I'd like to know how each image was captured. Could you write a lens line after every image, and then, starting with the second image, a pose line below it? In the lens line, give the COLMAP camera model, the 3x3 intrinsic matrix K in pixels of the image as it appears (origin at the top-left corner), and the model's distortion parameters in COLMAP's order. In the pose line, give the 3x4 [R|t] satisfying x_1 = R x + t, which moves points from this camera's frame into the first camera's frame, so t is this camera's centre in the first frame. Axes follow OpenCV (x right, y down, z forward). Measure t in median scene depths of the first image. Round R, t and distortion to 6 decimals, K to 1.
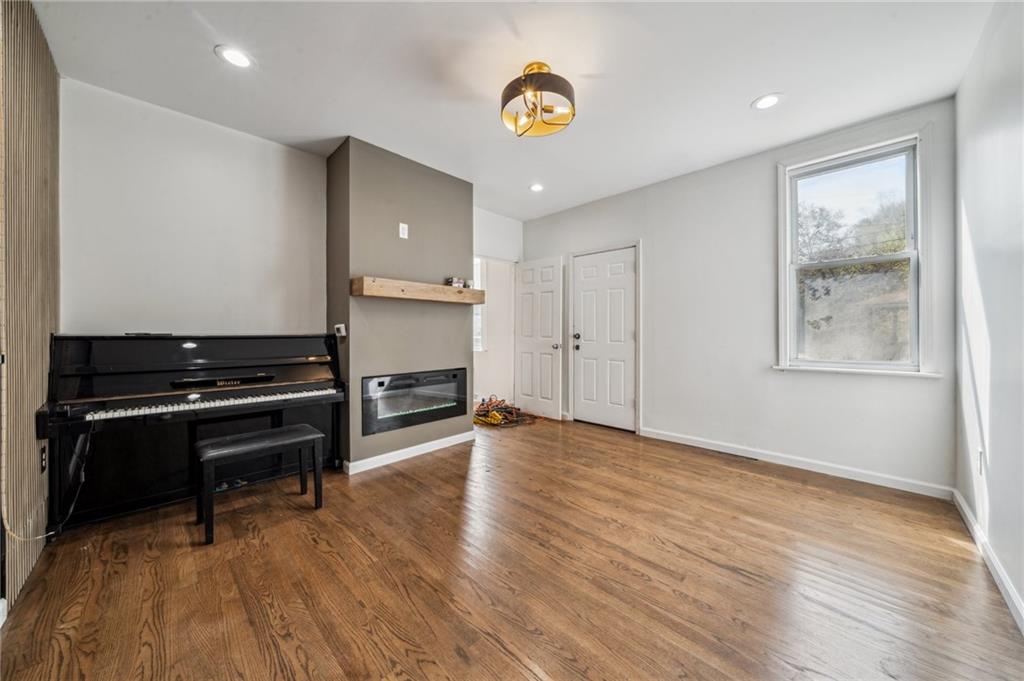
lens RADIAL K [[355.0, 0, 514.6], [0, 355.0, 344.0], [0, 0, 1]] dist [-0.001069, -0.000279]
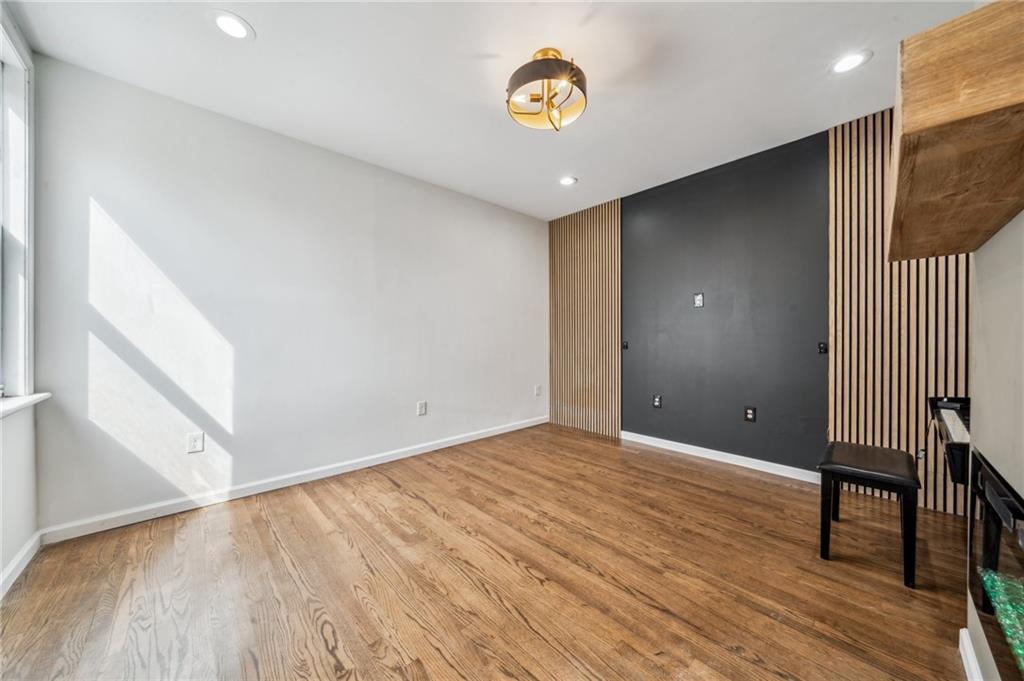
lens RADIAL K [[355.0, 0, 514.6], [0, 355.0, 344.0], [0, 0, 1]] dist [-0.001069, -0.000279]
pose [[-0.999164, 0.004647, 0.040623, 0.116239], [0.006674, 0.998731, 0.049910, -0.067009], [-0.040340, 0.050139, -0.997927, 1.970567]]
